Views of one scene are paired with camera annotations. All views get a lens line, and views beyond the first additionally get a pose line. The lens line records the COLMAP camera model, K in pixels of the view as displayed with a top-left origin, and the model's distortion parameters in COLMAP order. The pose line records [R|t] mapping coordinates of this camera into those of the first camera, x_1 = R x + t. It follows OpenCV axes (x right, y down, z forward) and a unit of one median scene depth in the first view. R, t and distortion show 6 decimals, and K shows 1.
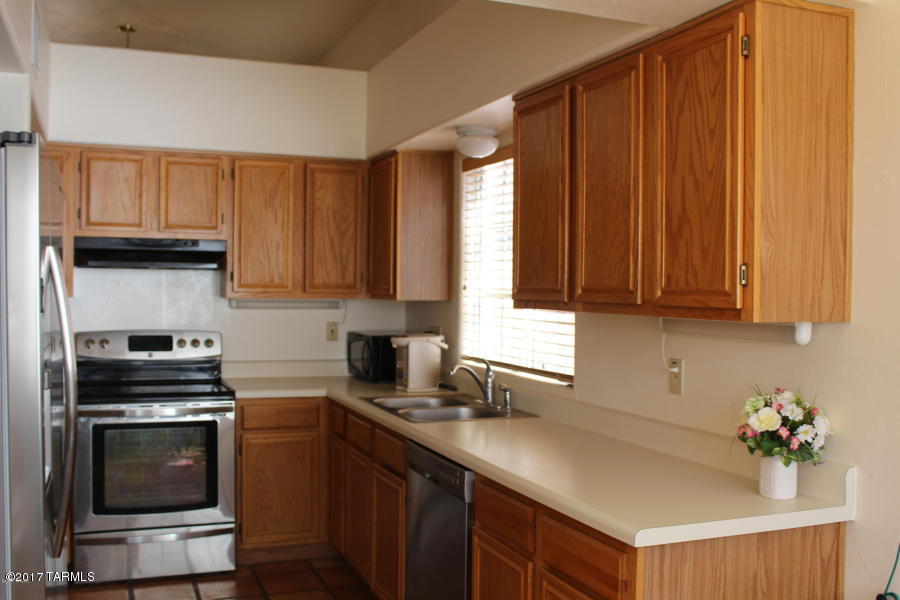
lens RADIAL K [[910.8, 0, 450.0], [0, 910.8, 300.0], [0, 0, 1]] dist [-0.117823, 0.135241]
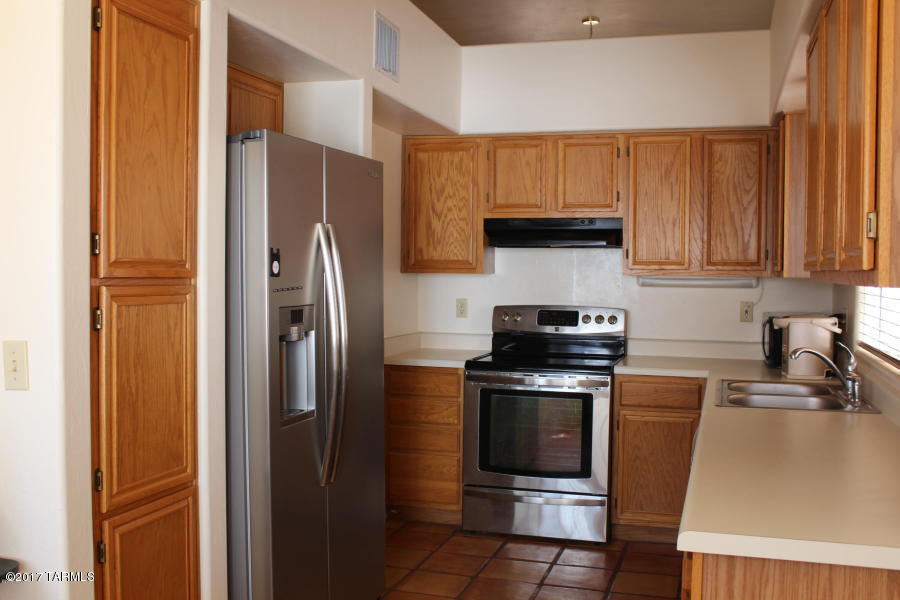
lens RADIAL K [[910.8, 0, 450.0], [0, 910.8, 300.0], [0, 0, 1]] dist [-0.117823, 0.135241]
pose [[0.784884, 0.017197, -0.619403, 0.231824], [-0.010064, 0.999837, 0.015007, 0.012502], [0.619560, -0.005545, 0.784929, 0.087256]]
